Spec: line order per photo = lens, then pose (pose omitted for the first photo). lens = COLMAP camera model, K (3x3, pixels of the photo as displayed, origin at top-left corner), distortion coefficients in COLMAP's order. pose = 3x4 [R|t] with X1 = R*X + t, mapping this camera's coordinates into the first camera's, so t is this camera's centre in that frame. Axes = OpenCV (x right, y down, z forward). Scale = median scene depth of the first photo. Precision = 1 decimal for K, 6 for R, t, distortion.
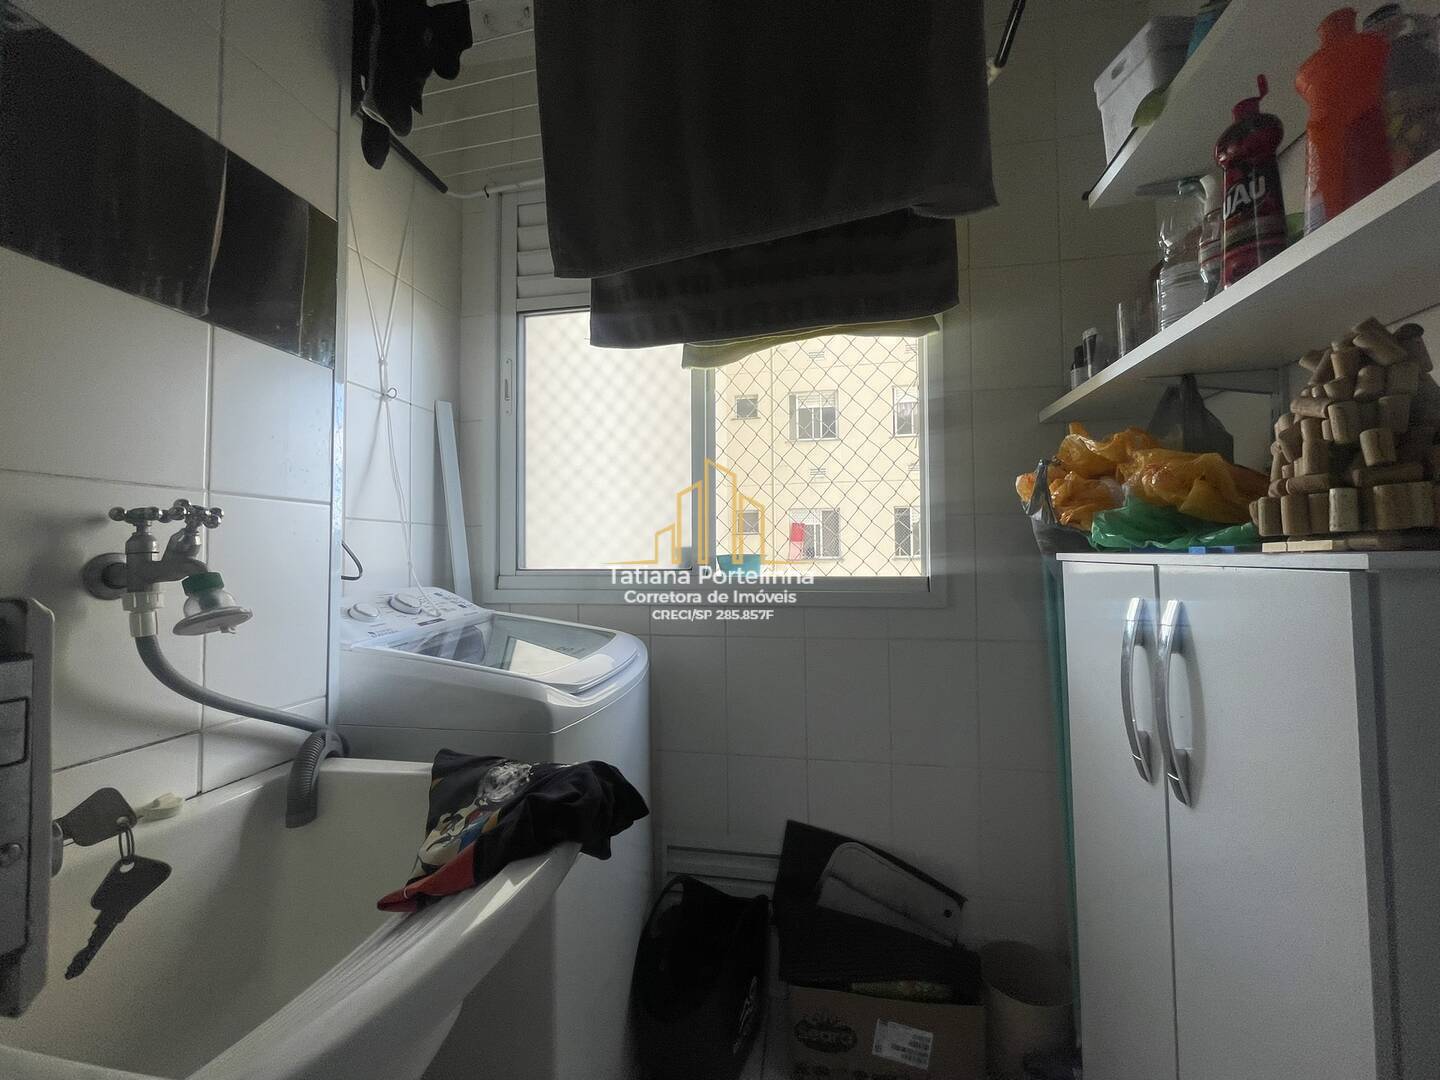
lens RADIAL K [[581.5, 0, 716.3], [0, 581.5, 535.3], [0, 0, 1]] dist [-0.003006, 0.001111]
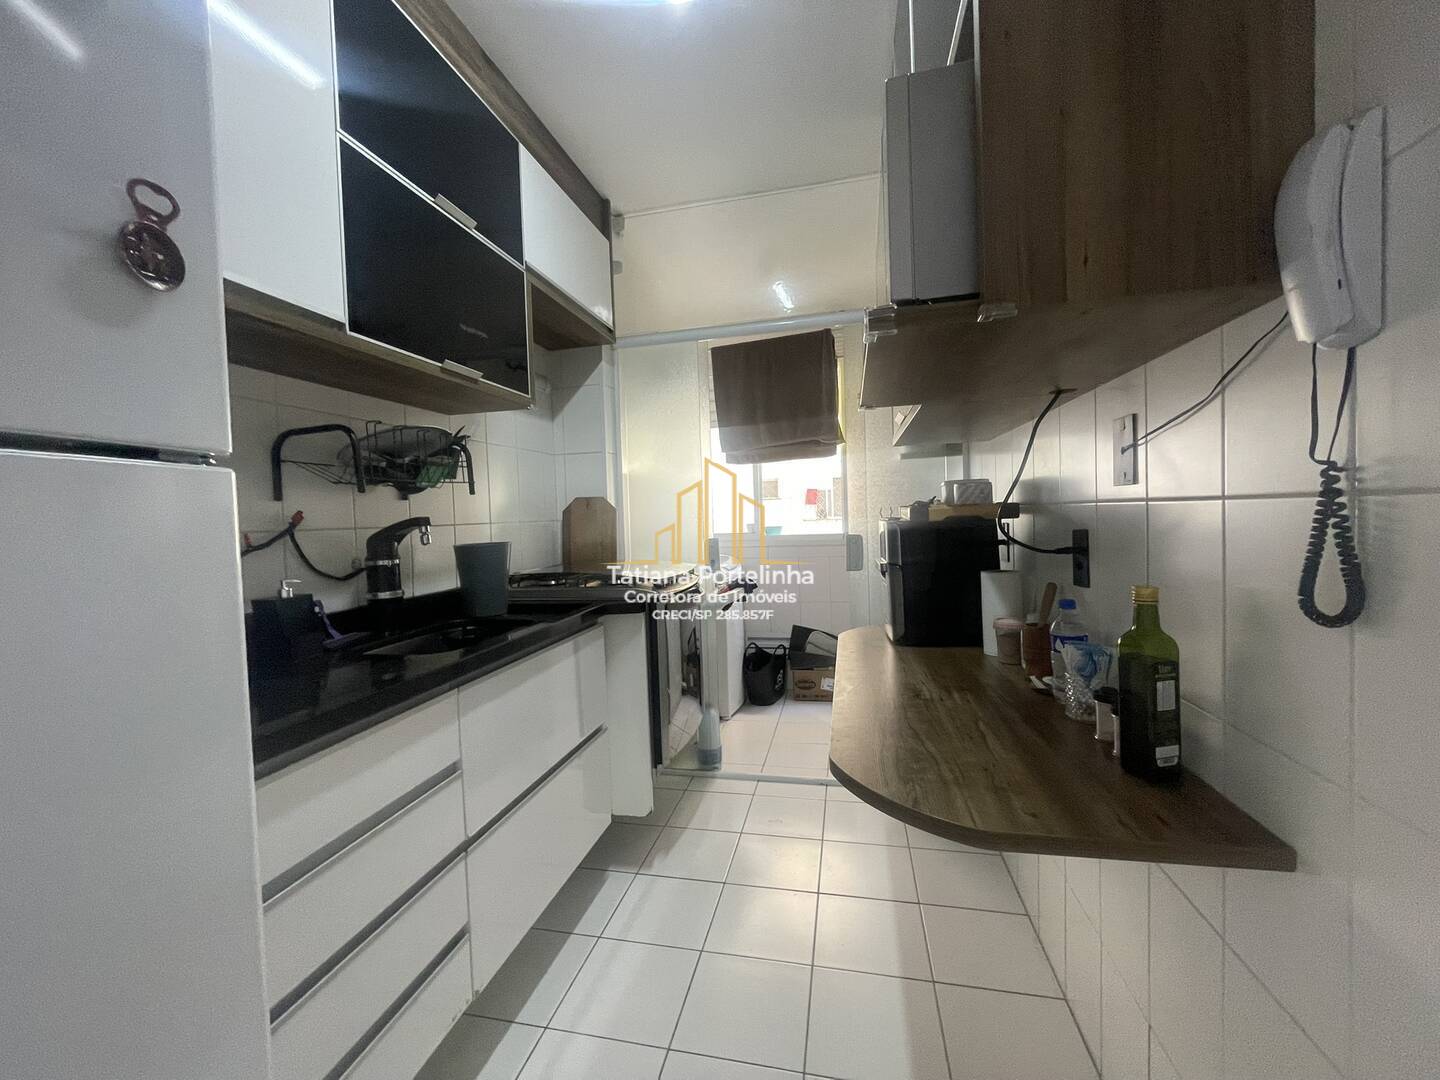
lens RADIAL K [[581.5, 0, 719.4], [0, 581.5, 534.1], [0, 0, 1]] dist [-0.003006, 0.001111]
pose [[0.999363, -0.017885, -0.030898, -0.126728], [0.019953, 0.997486, 0.067992, -0.114660], [0.029604, -0.068565, 0.997207, -1.657041]]
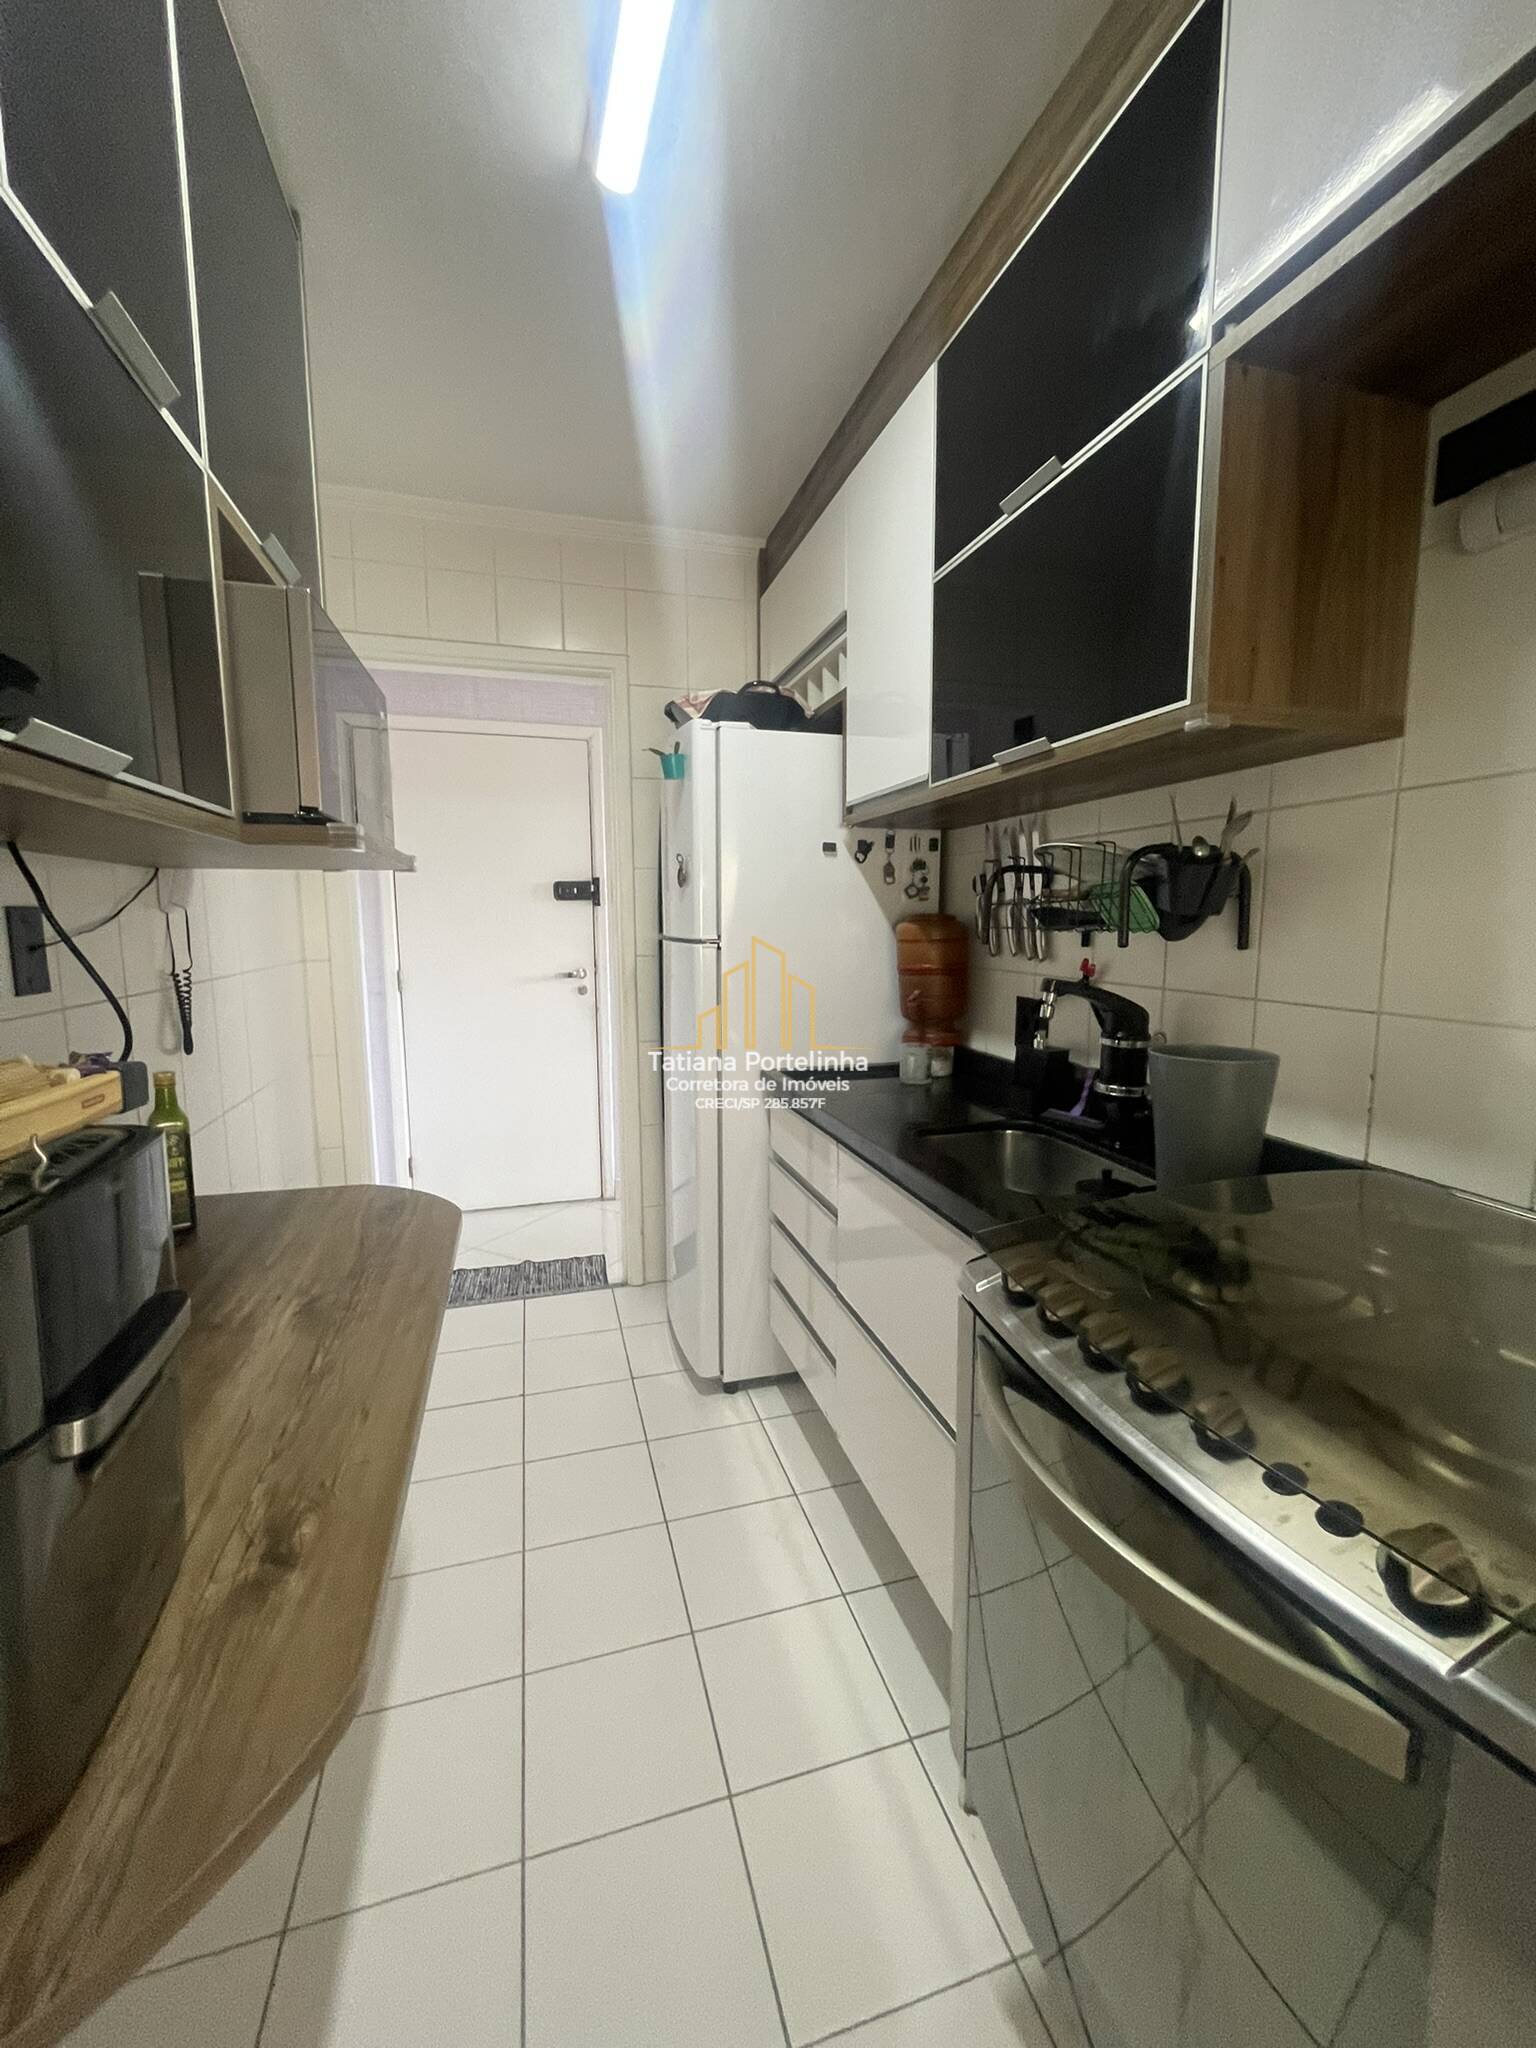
lens RADIAL K [[827.0, 0, 768.4], [0, 827.0, 1025.6], [0, 0, 1]] dist [-0.003006, 0.001111]
pose [[-0.888862, 0.077487, -0.451575, 0.467276], [0.031716, 0.993637, 0.108072, -0.217745], [0.457076, 0.081739, -0.885664, 3.306923]]
